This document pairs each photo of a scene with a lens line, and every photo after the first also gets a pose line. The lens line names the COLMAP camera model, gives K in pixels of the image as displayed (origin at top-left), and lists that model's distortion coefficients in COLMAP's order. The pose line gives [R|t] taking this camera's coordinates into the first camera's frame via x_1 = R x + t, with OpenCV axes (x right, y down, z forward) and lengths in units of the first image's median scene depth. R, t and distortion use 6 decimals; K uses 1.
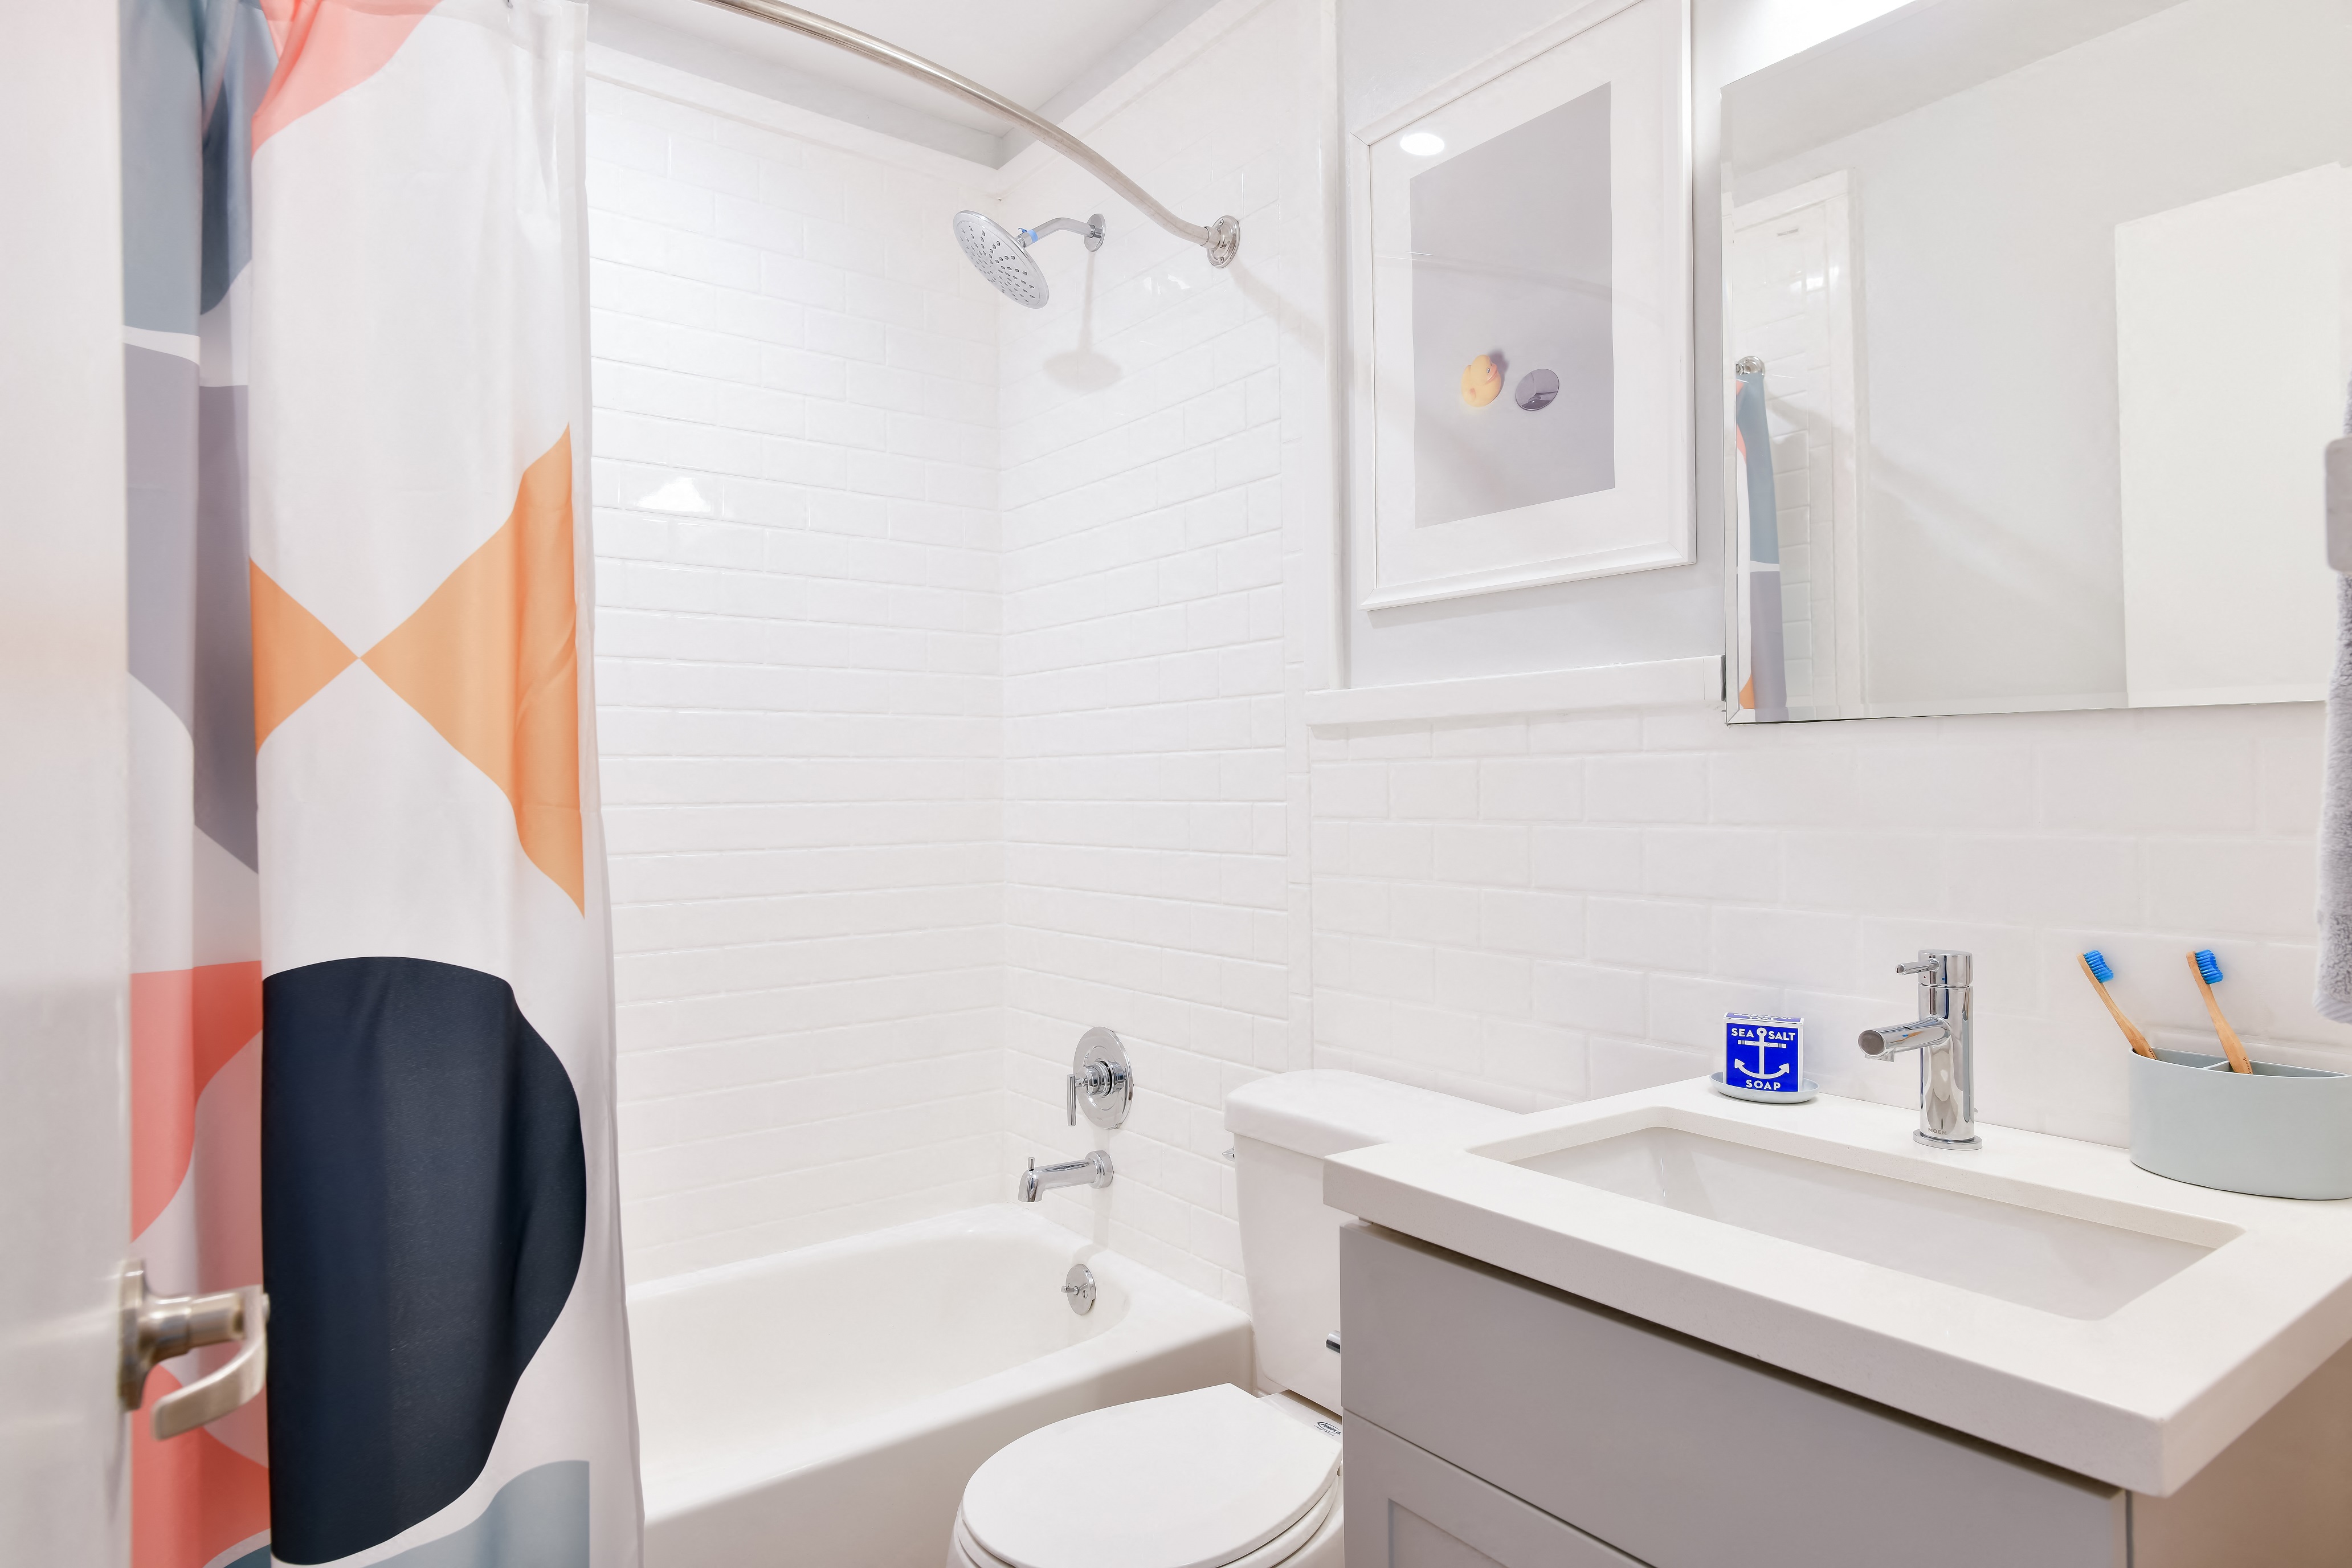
lens RADIAL K [[1340.2, 0, 1177.5], [0, 1340.2, 777.2], [0, 0, 1]] dist [0.000842, 0.000114]
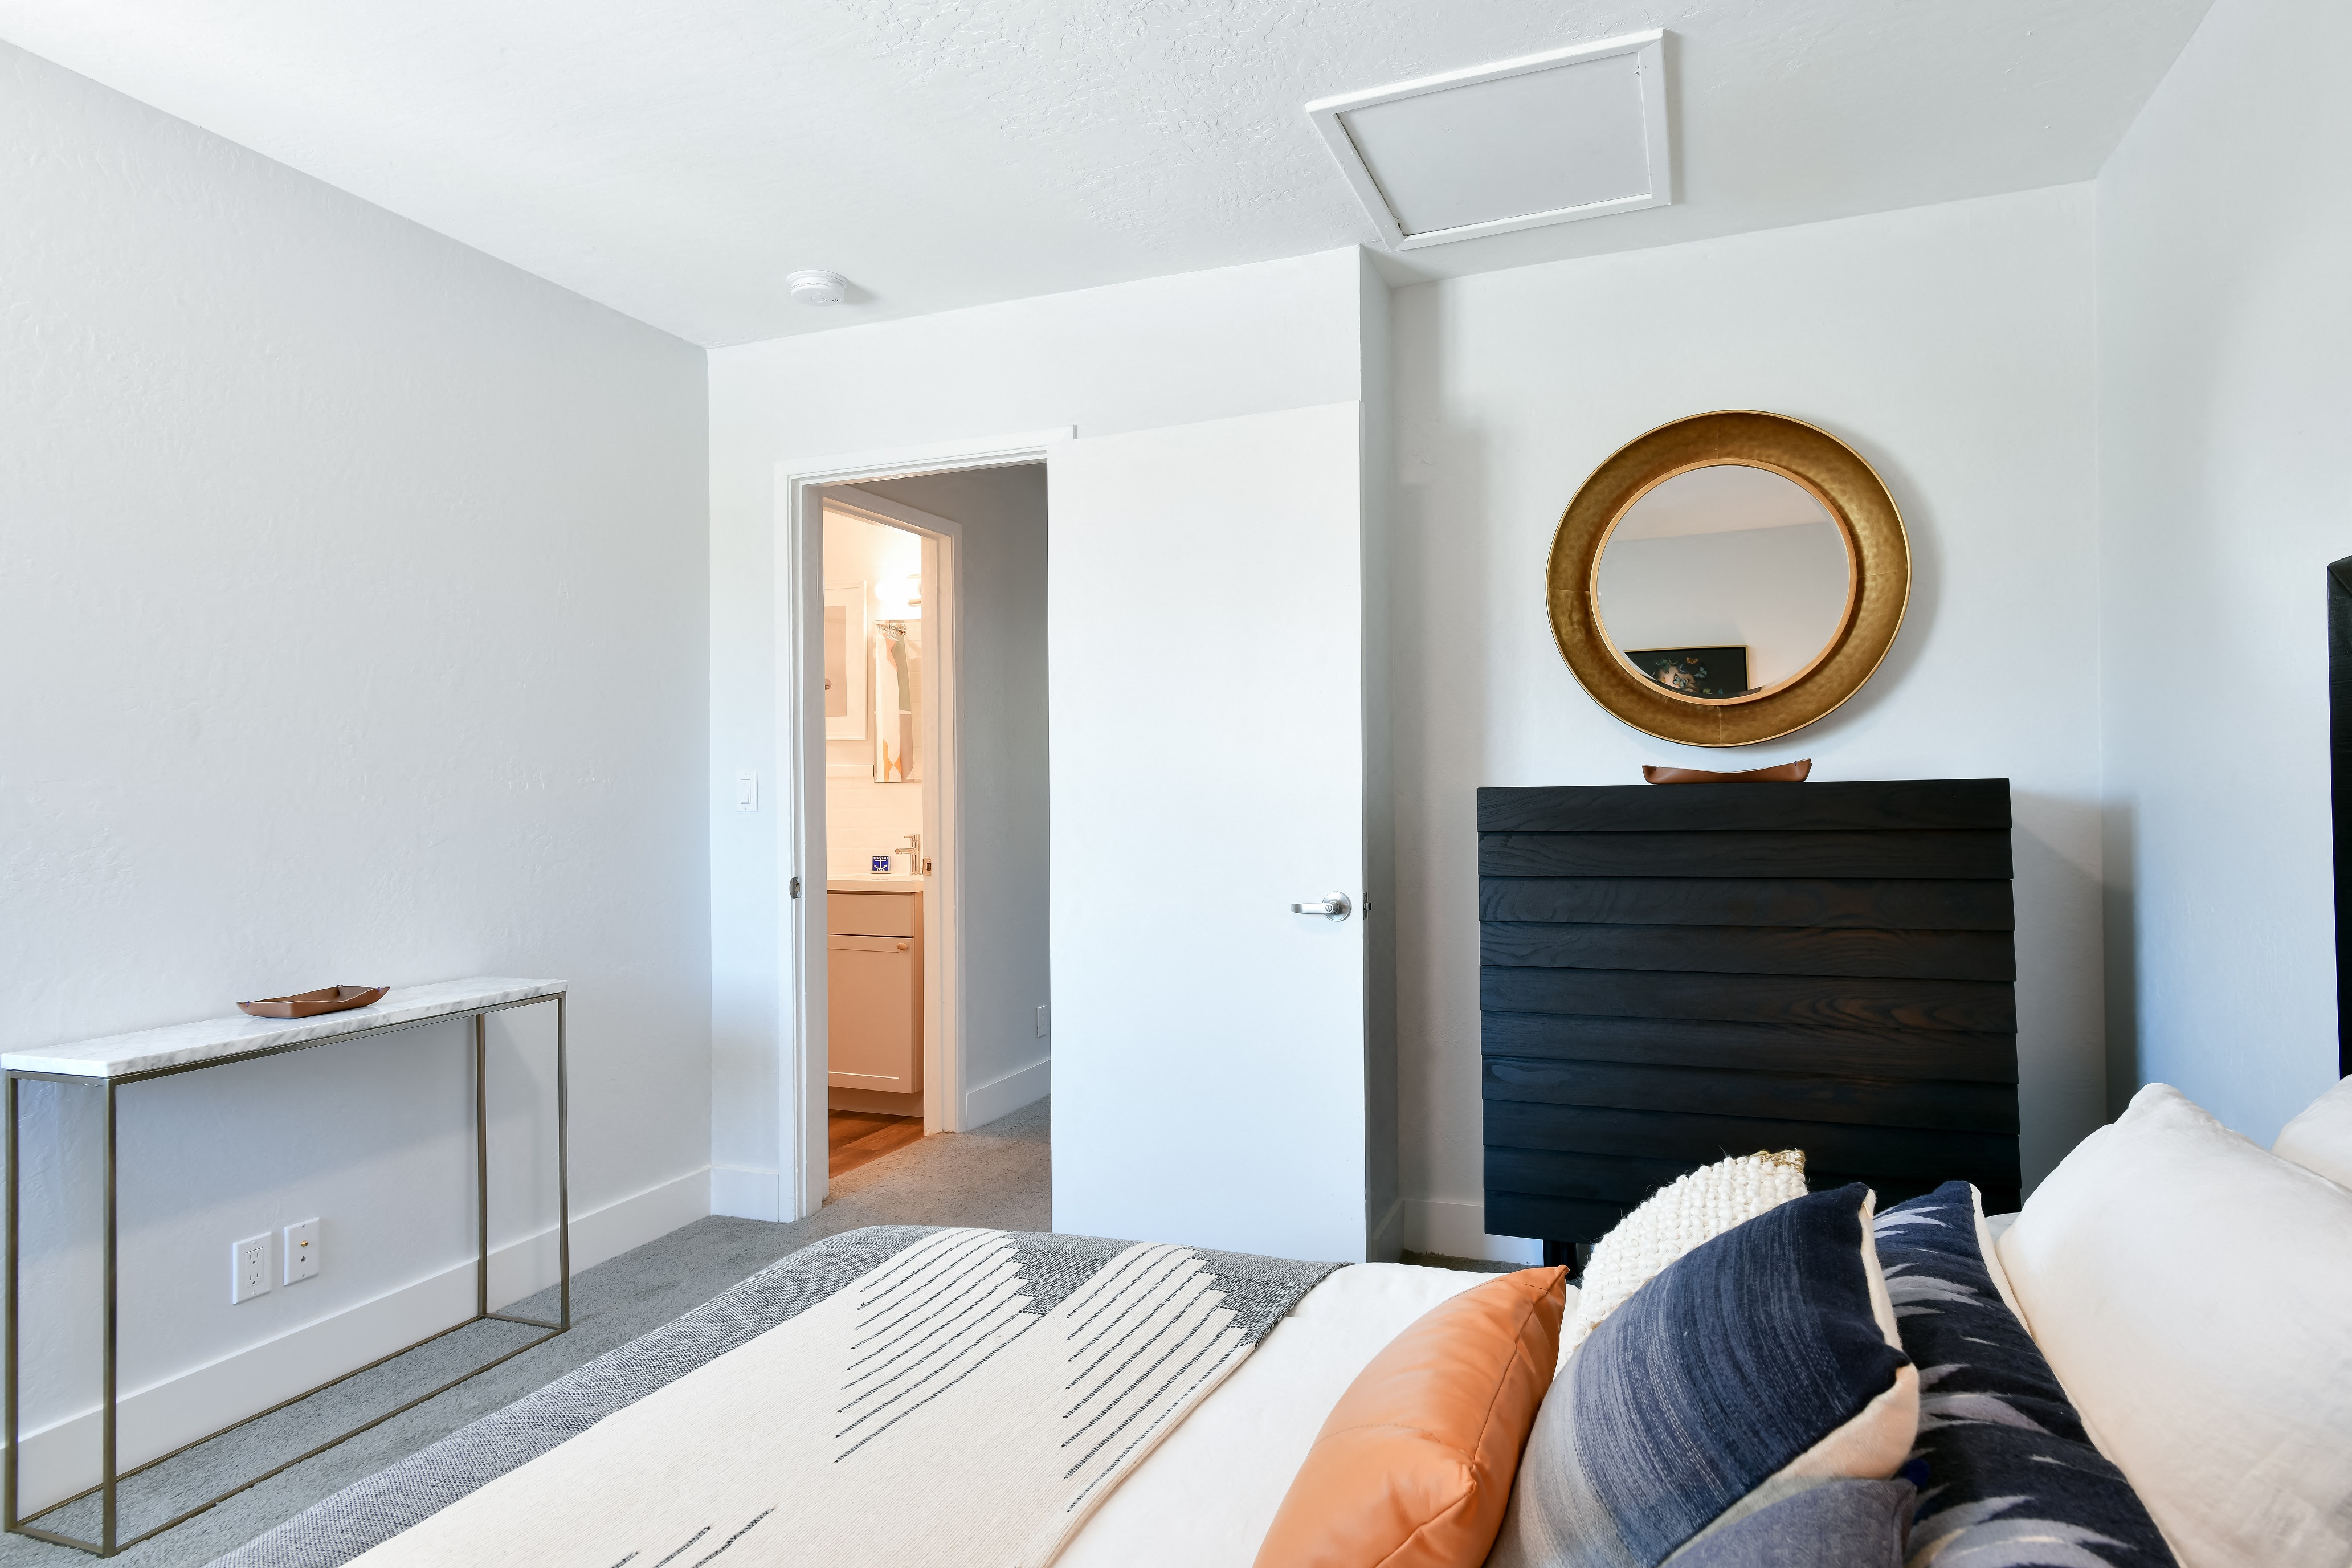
lens RADIAL K [[1340.2, 0, 1173.7], [0, 1340.2, 789.4], [0, 0, 1]] dist [0.000842, 0.000114]
pose [[0.844897, 0.009380, 0.534846, -0.829823], [-0.000592, 0.999862, -0.016600, 0.037049], [-0.534928, 0.013708, 0.844786, -2.437636]]
